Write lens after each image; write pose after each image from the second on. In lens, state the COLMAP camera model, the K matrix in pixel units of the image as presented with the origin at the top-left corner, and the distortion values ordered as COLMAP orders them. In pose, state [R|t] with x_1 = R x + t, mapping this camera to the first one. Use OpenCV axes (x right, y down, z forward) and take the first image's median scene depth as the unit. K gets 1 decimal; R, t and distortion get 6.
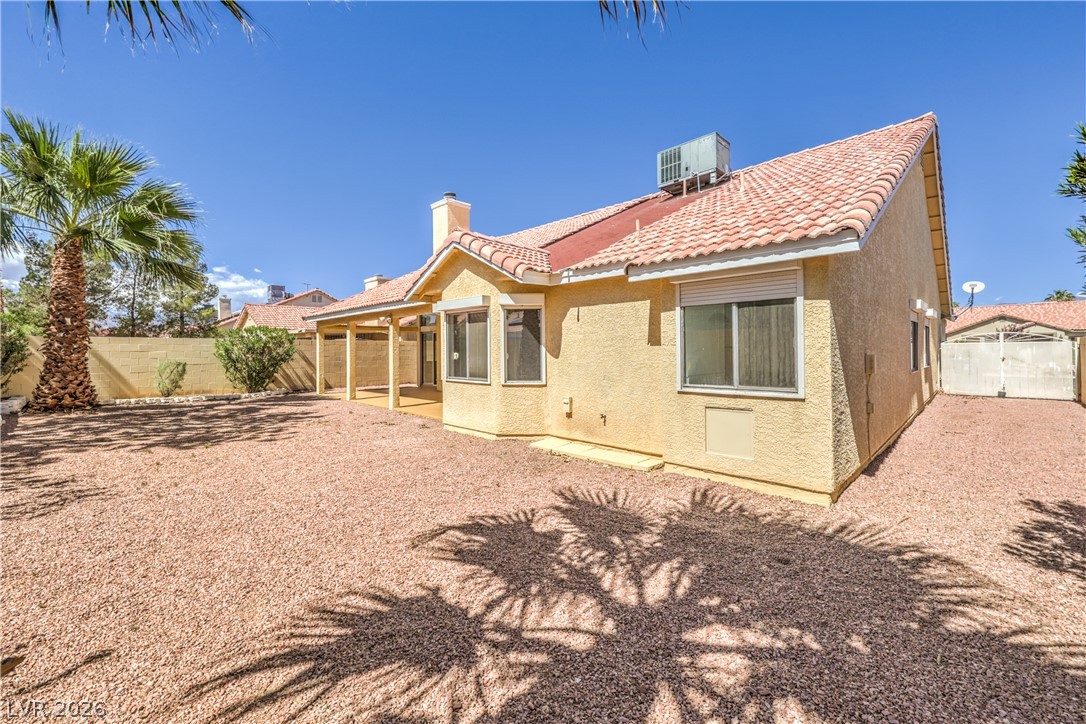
lens RADIAL K [[436.7, 0, 543.0], [0, 436.7, 339.8], [0, 0, 1]] dist [-0.000168, -0.000007]
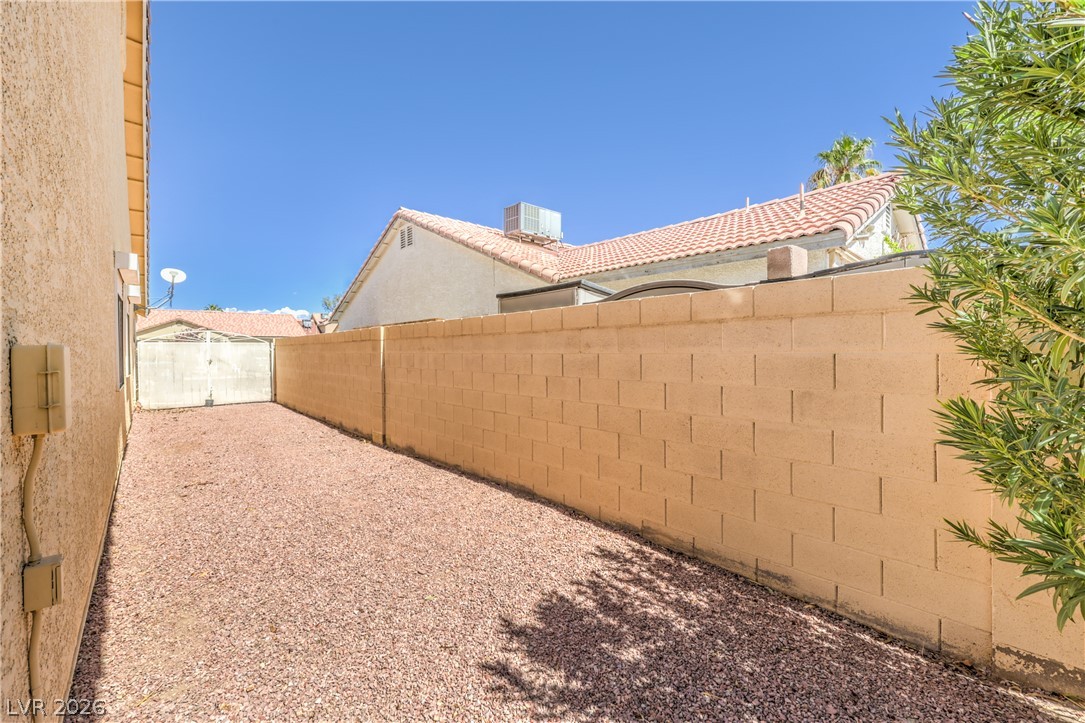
lens RADIAL K [[437.0, 0, 544.3], [0, 437.0, 361.8], [0, 0, 1]] dist [-0.000464, -0.000076]
pose [[0.047075, -0.020130, 0.998689, 0.214254], [-0.018979, 0.999598, 0.021043, 0.012987], [-0.998711, -0.019945, 0.046674, 0.290898]]
